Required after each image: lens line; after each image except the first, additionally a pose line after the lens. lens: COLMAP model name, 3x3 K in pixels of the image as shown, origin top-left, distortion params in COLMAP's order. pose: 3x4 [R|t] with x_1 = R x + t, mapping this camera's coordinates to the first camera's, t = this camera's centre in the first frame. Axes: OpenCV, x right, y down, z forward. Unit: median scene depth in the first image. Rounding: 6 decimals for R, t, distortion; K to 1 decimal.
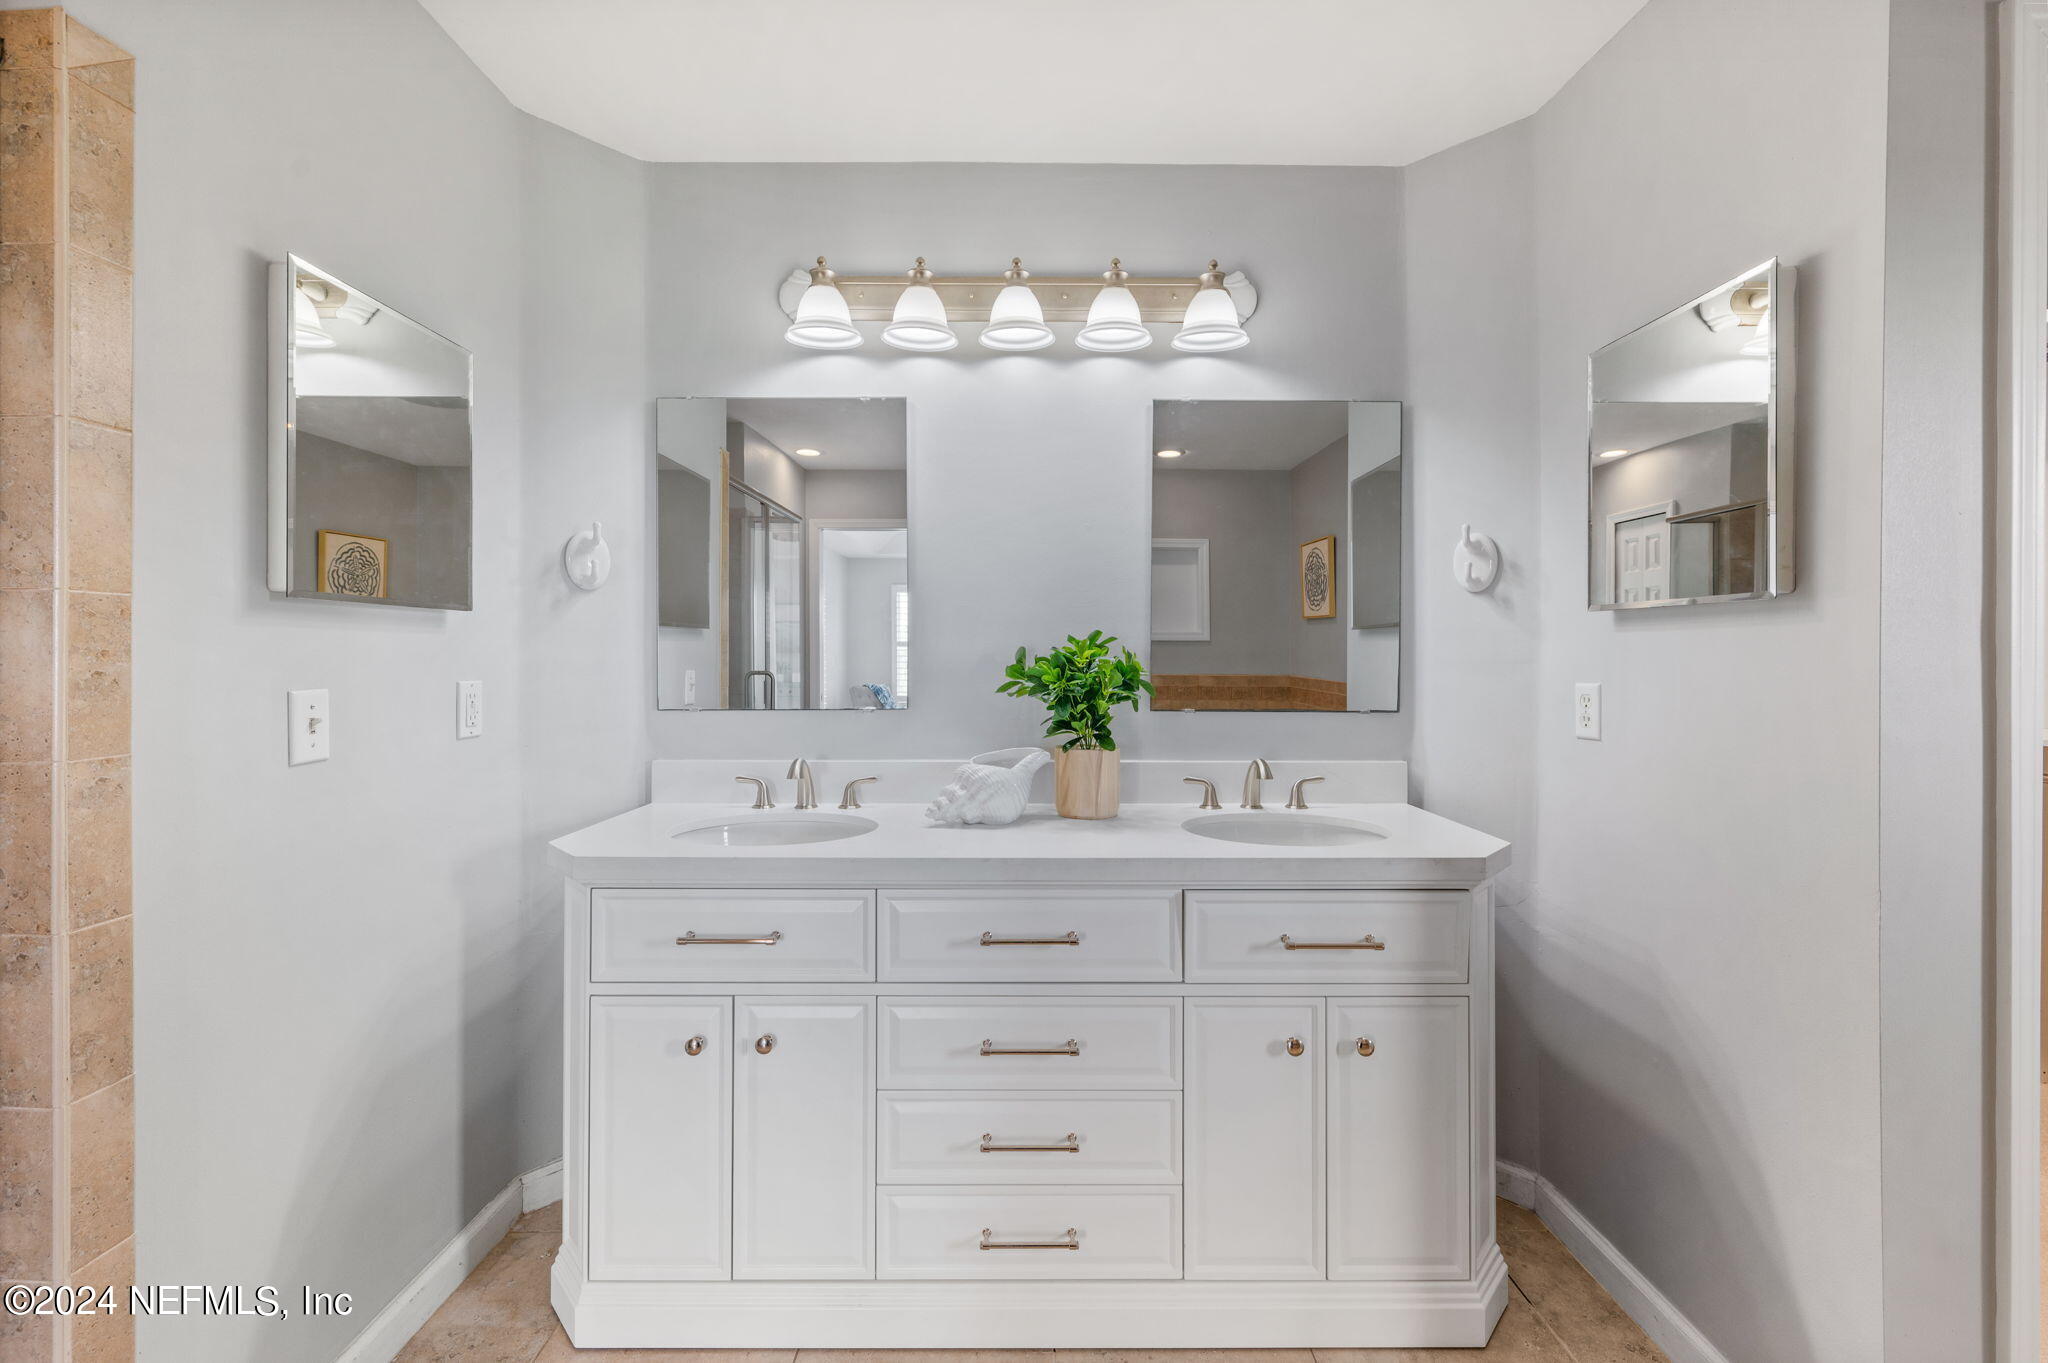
lens RADIAL K [[816.7, 0, 1029.4], [0, 816.7, 653.6], [0, 0, 1]] dist [-0.000868, 0.000148]
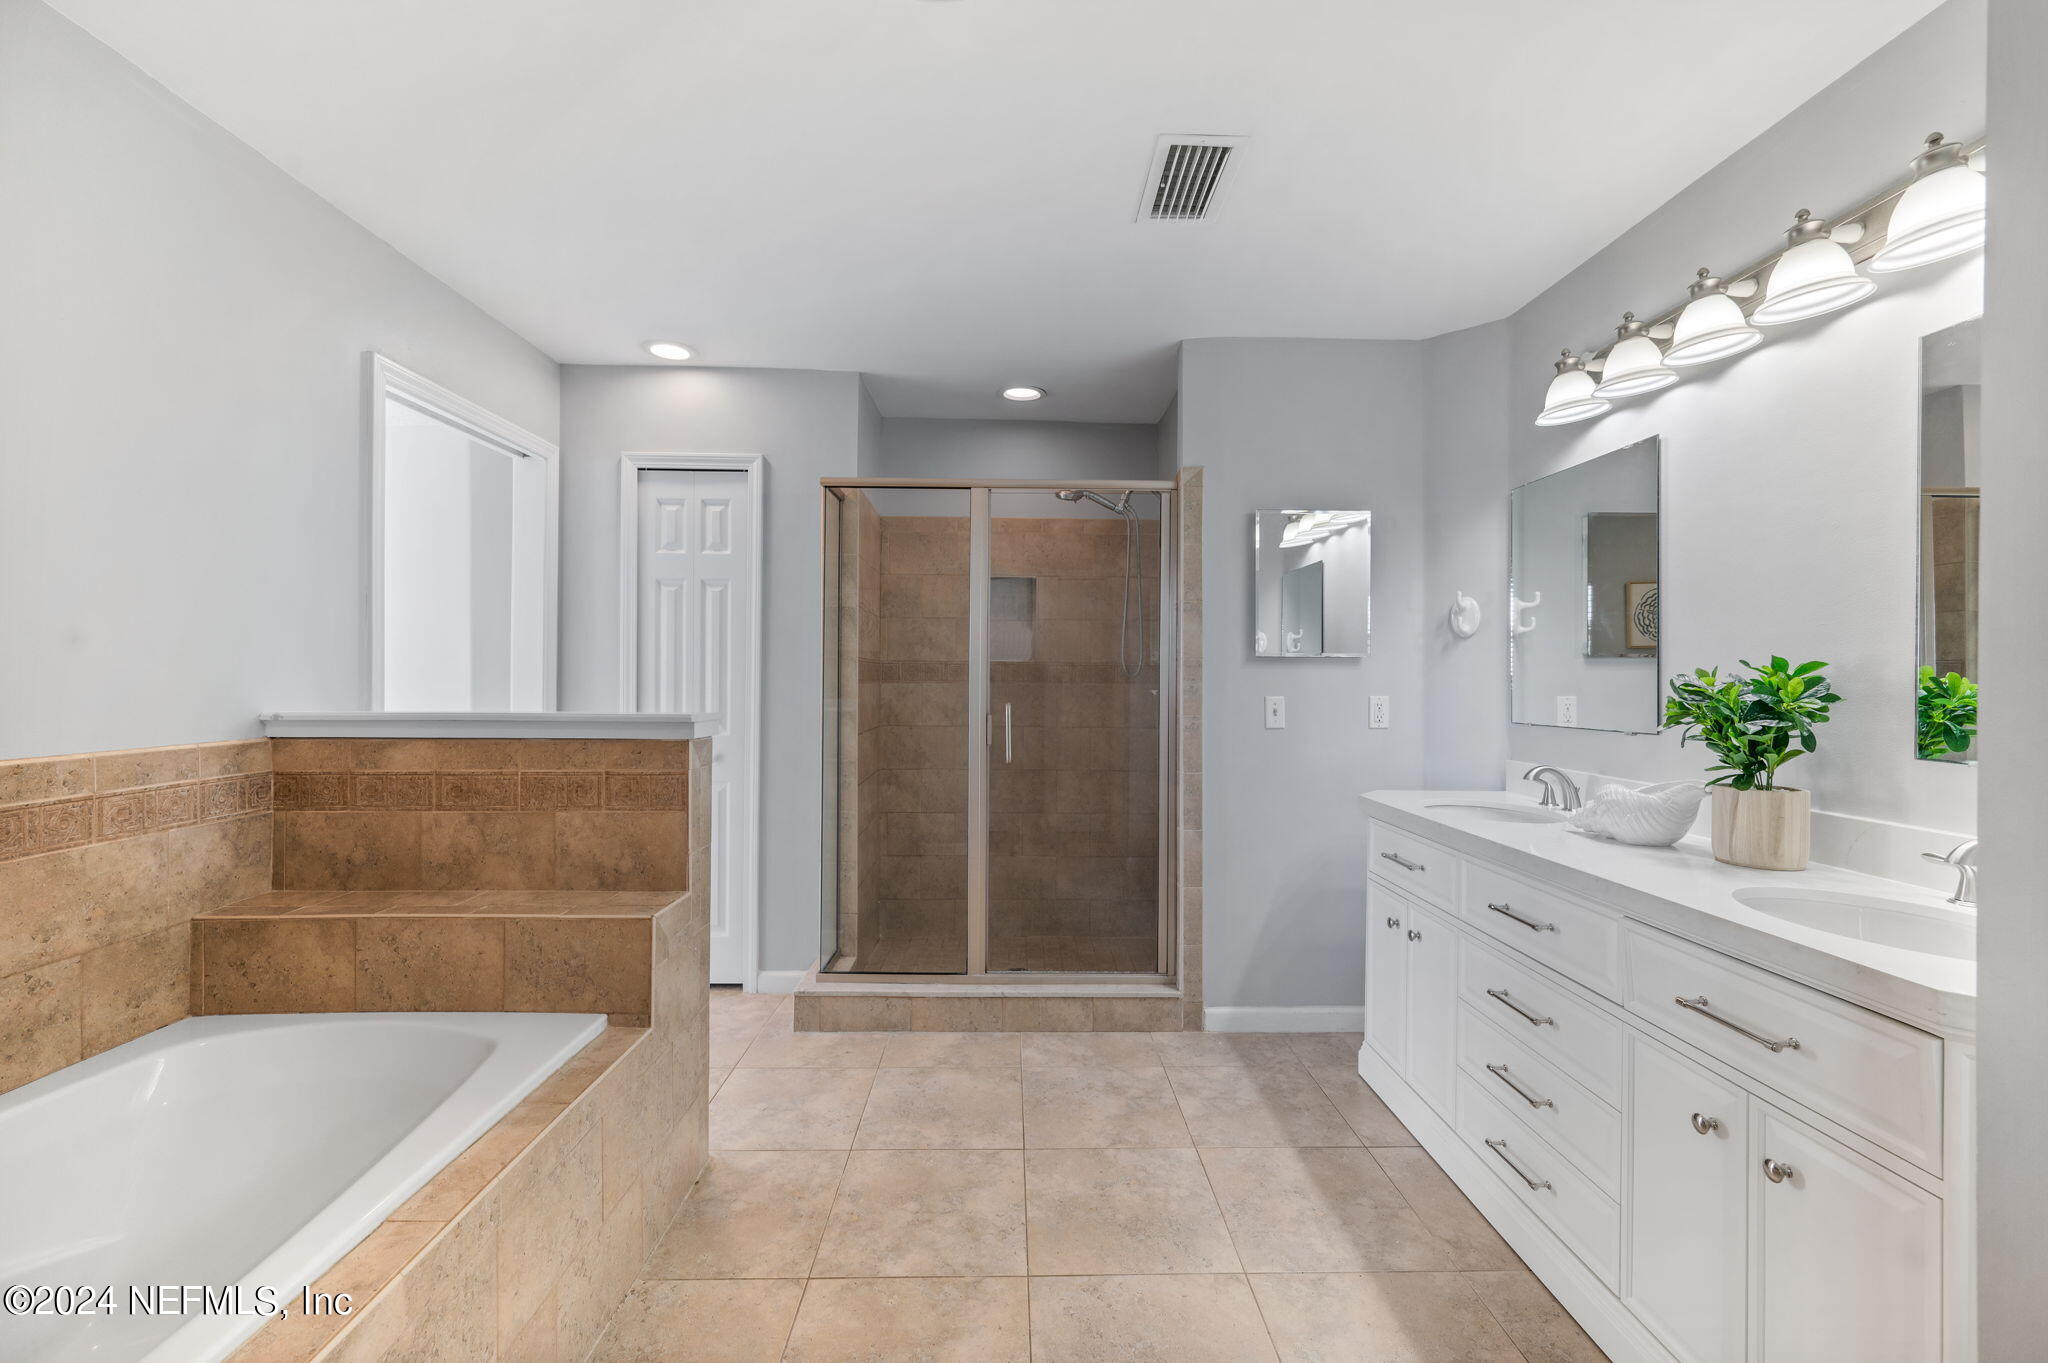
lens RADIAL K [[799.1, 0, 1023.7], [0, 799.1, 673.1], [0, 0, 1]] dist [-0.000542, -0.000035]
pose [[0.013504, -0.007711, -0.999879, 0.987268], [-0.004906, 0.999958, -0.007777, 0.001032], [0.999897, 0.005010, 0.013465, 0.211765]]
